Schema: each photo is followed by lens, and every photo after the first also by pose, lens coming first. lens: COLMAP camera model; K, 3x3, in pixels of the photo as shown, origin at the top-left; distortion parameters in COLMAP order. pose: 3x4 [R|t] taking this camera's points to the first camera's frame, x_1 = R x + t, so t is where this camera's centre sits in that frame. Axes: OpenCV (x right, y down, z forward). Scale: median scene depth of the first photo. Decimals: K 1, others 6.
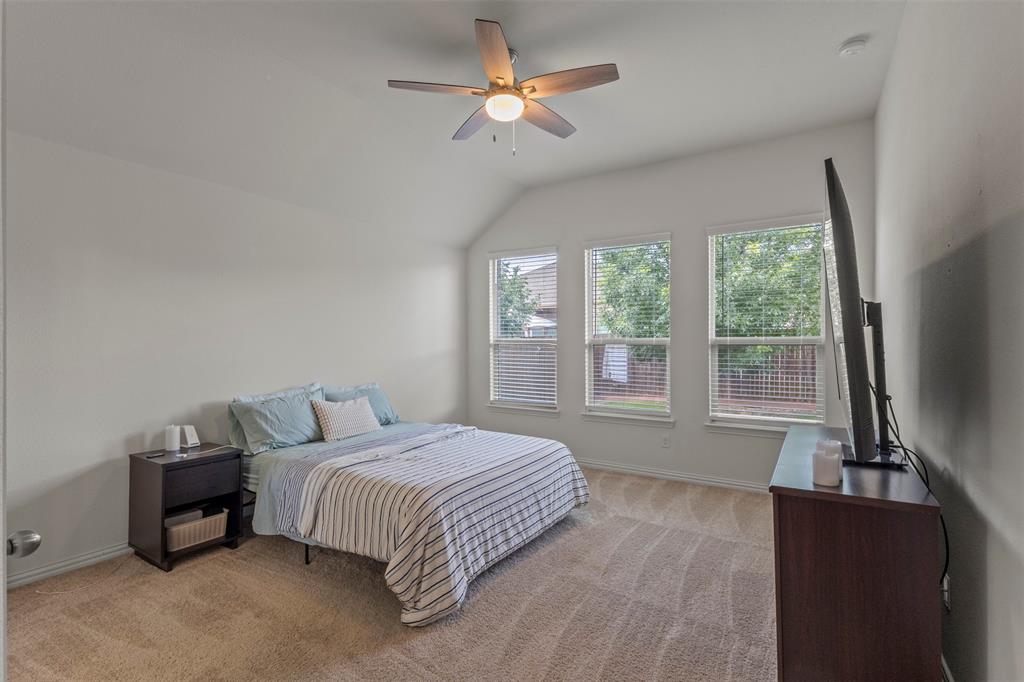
lens RADIAL K [[474.9, 0, 513.2], [0, 474.9, 342.2], [0, 0, 1]] dist [0.003770, -0.001874]
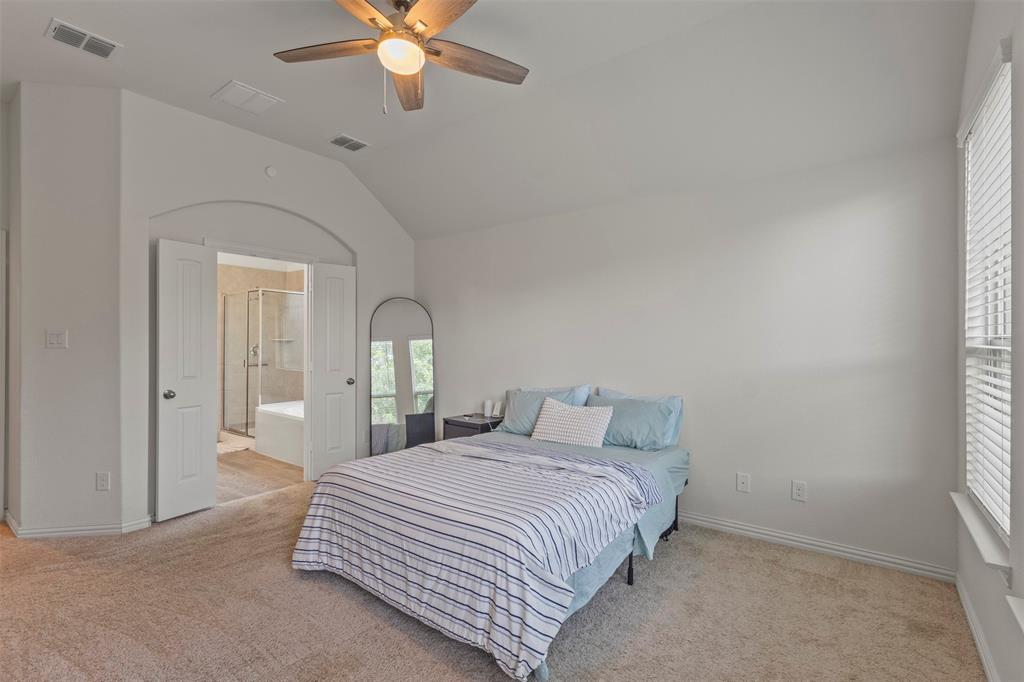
lens RADIAL K [[474.9, 0, 512.6], [0, 474.9, 340.8], [0, 0, 1]] dist [0.003770, -0.001874]
pose [[-0.090148, -0.006860, -0.995905, 0.810085], [-0.004297, 0.999970, -0.006499, 0.002266], [0.995919, 0.003693, -0.090175, 1.316281]]
